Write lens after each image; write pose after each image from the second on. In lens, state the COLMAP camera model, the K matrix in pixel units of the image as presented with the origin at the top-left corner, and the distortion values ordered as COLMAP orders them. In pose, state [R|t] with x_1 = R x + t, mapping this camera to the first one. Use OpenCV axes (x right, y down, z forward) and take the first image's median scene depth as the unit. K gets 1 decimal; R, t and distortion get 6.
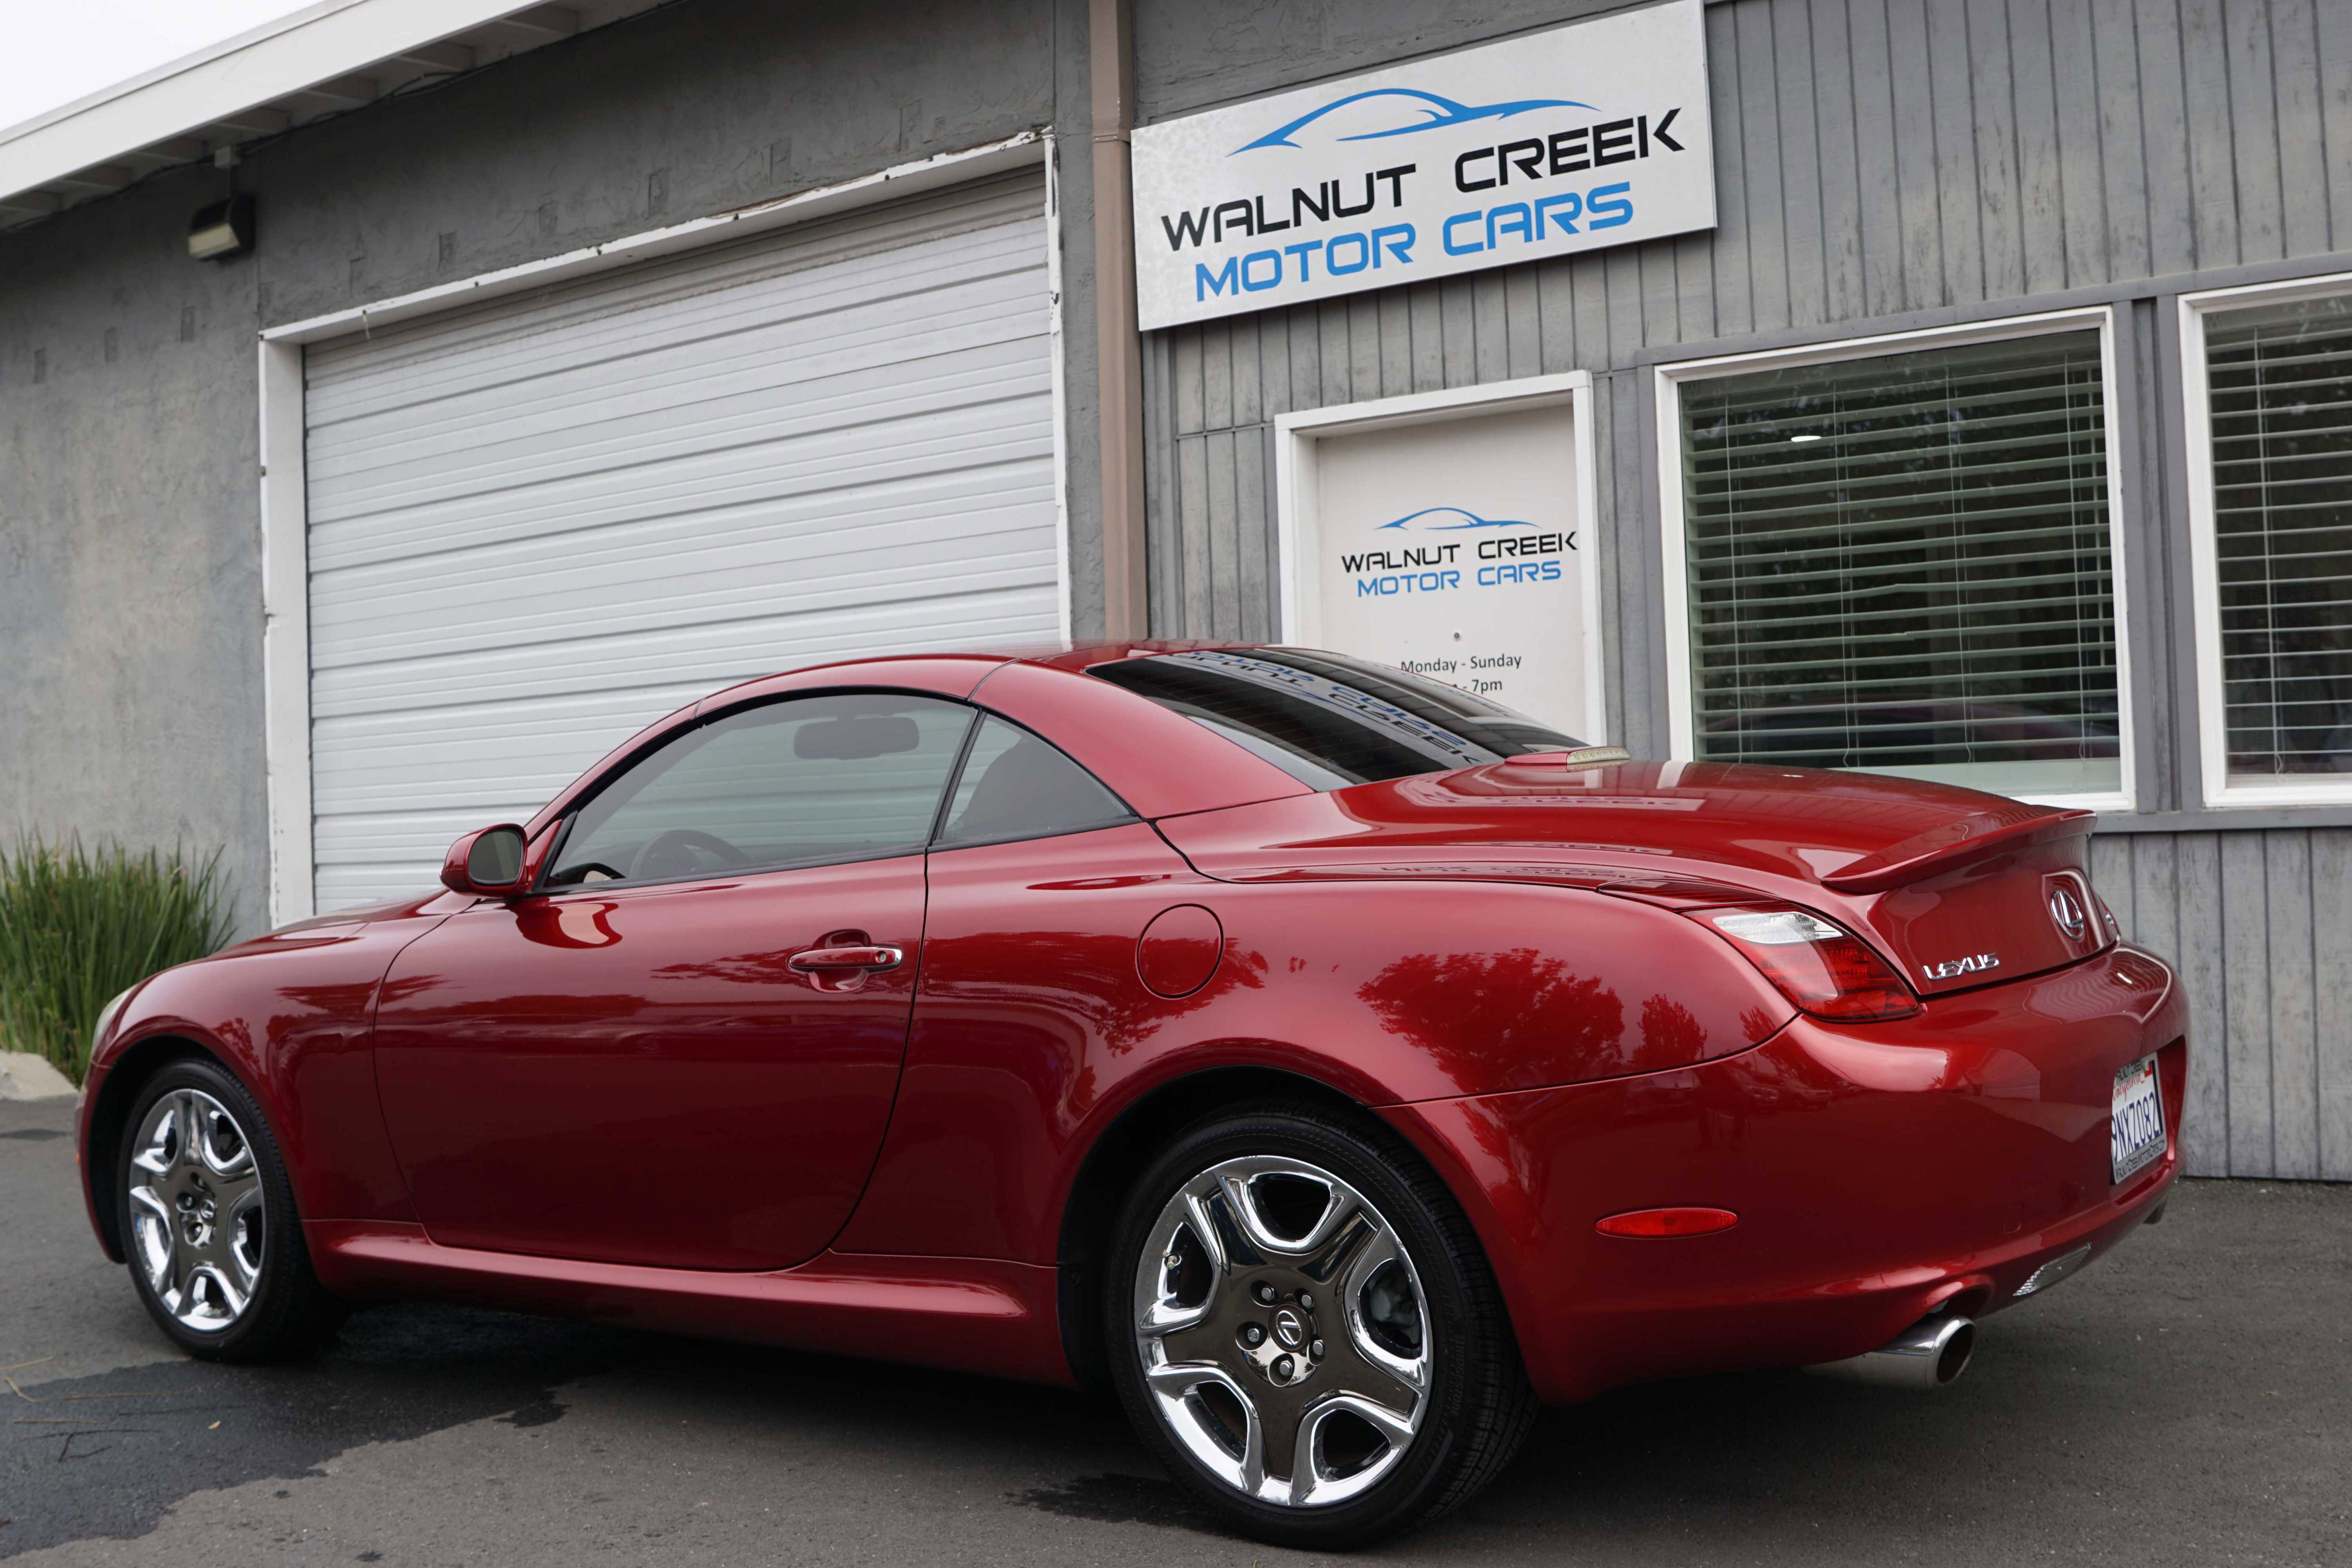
lens RADIAL K [[2505.5, 0, 1189.5], [0, 2505.5, 785.1], [0, 0, 1]] dist [-0.147789, 0.106499]
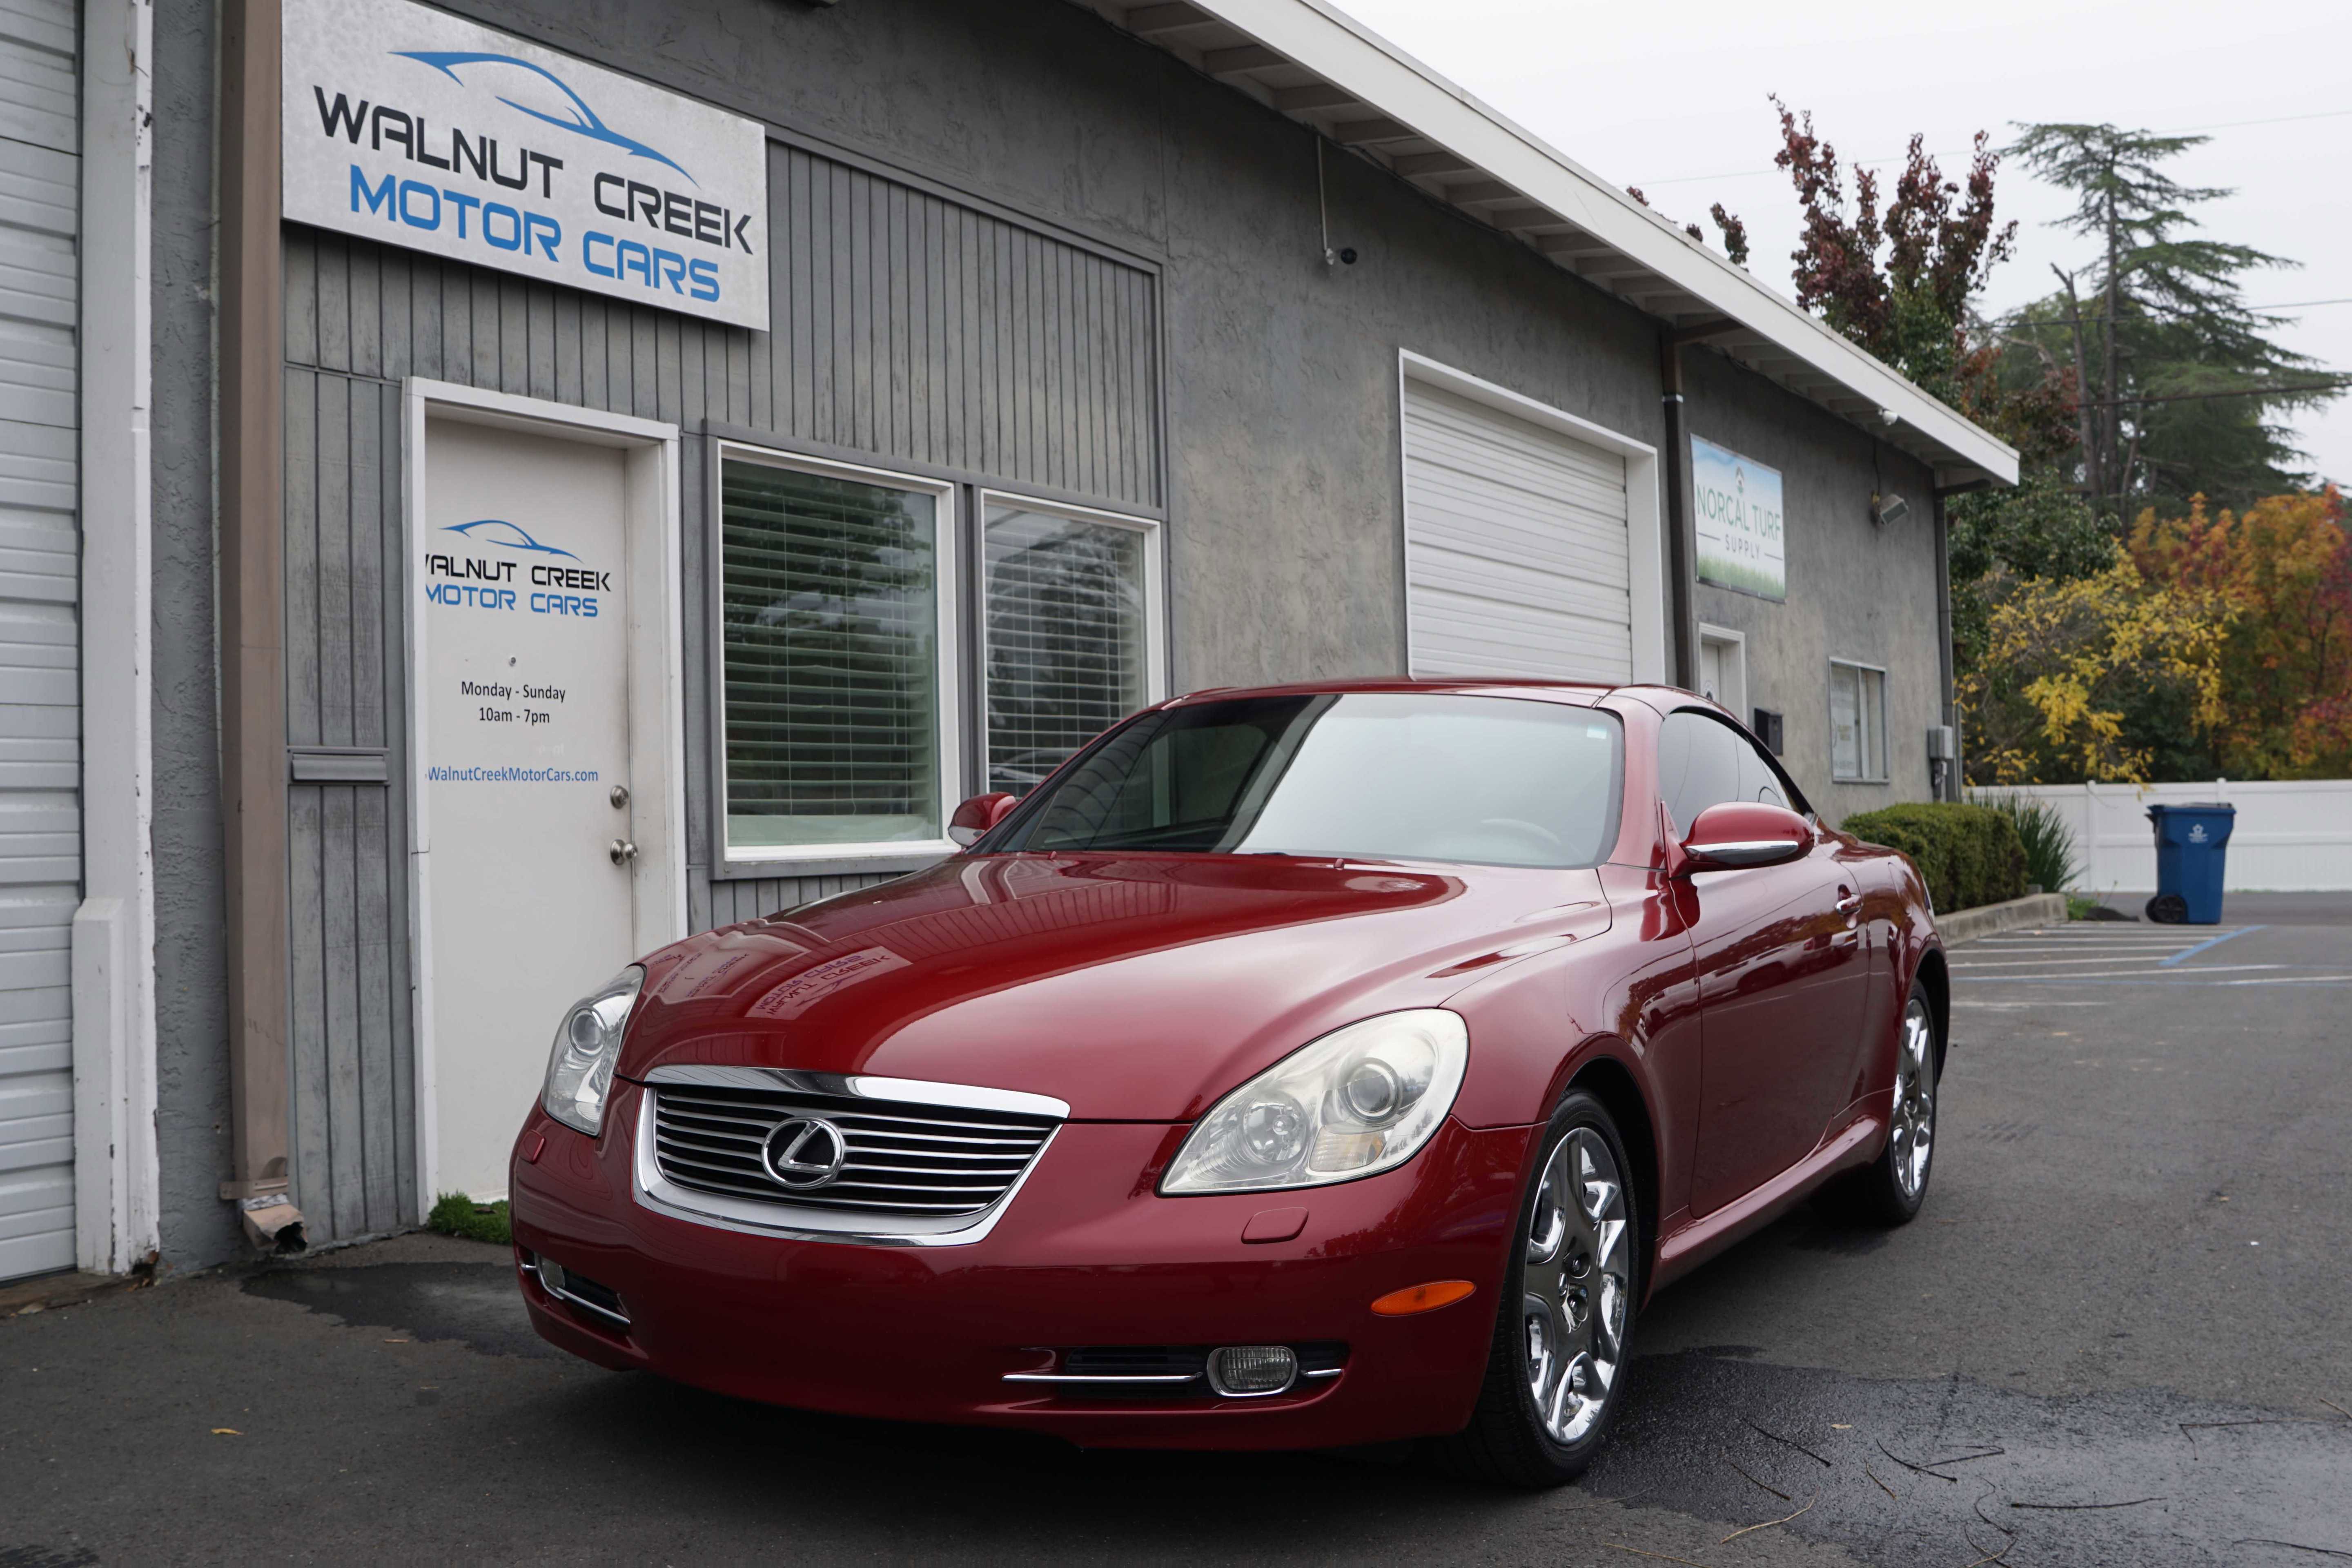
lens RADIAL K [[2505.5, 0, 1189.5], [0, 2505.5, 785.1], [0, 0, 1]] dist [-0.147789, 0.106499]
pose [[-0.126131, 0.053907, 0.990548, -0.848779], [0.017480, 0.998488, -0.052113, 0.039715], [-0.991860, 0.010741, -0.126882, 0.877737]]
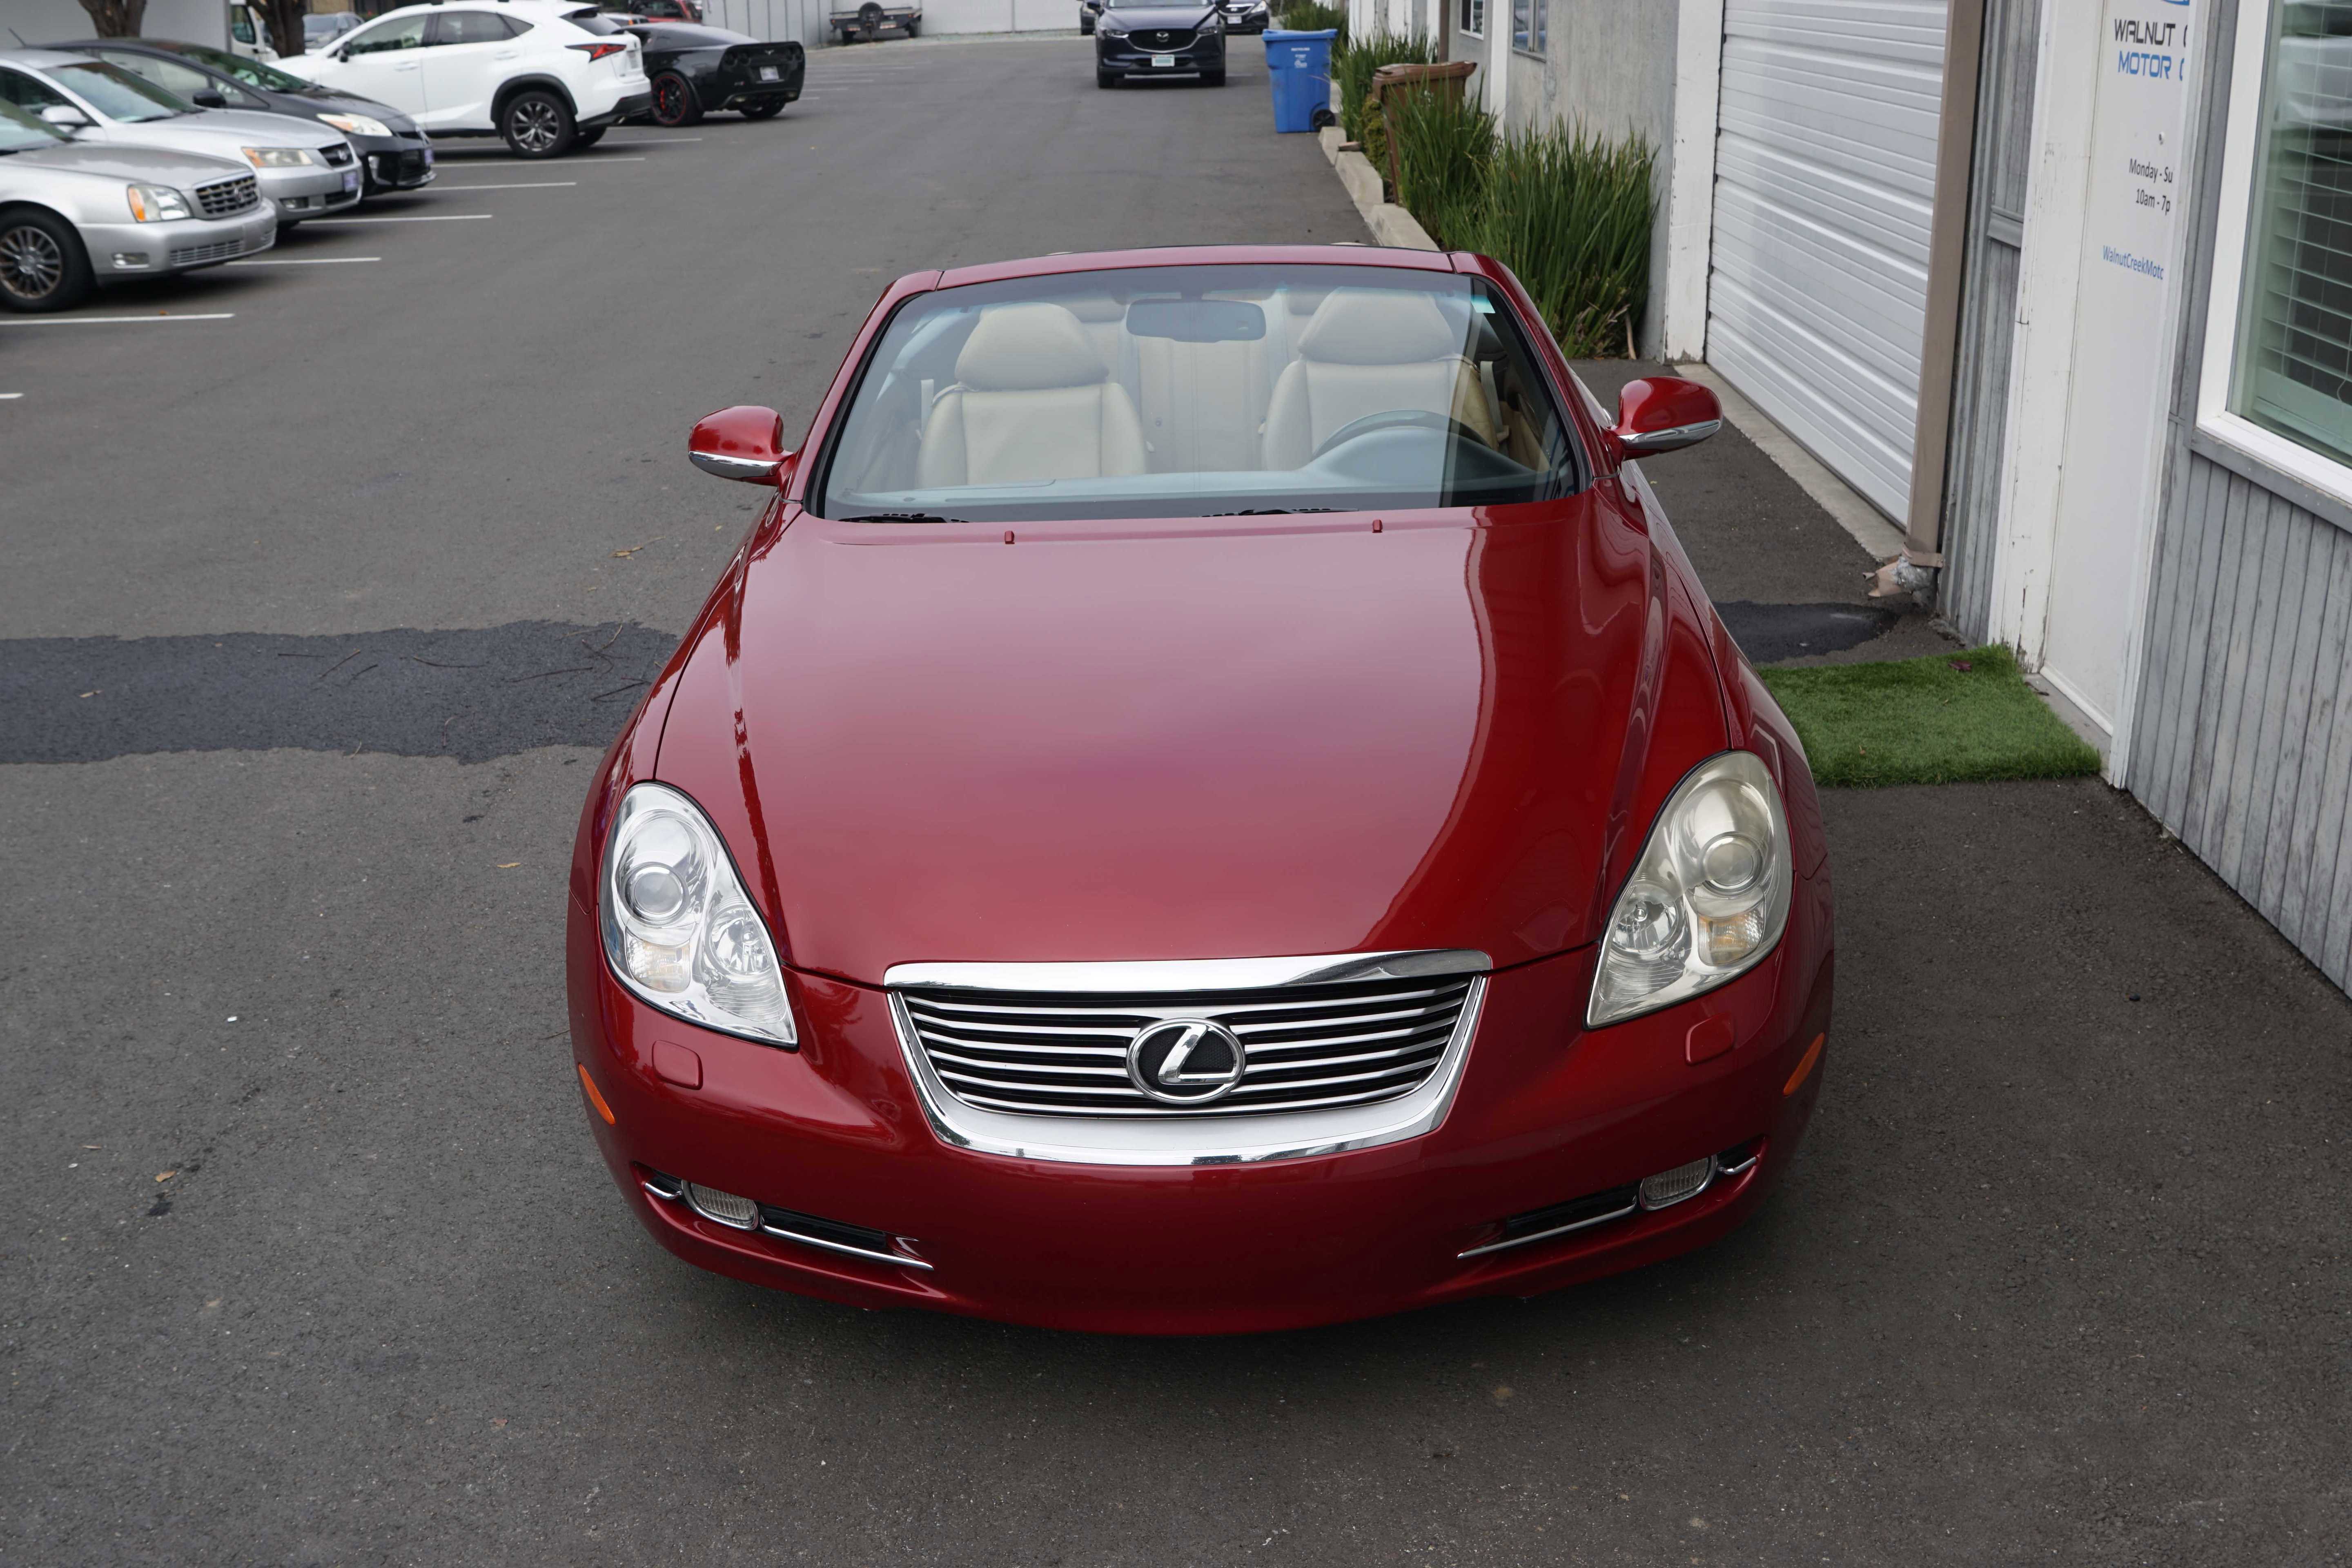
lens RADIAL K [[2505.5, 0, 1189.5], [0, 2505.5, 785.1], [0, 0, 1]] dist [-0.147789, 0.106499]
pose [[0.582397, 0.291264, -0.758933, 0.596214], [-0.008253, 0.935677, 0.352762, -0.141891], [0.812863, -0.199184, 0.547339, 0.264929]]
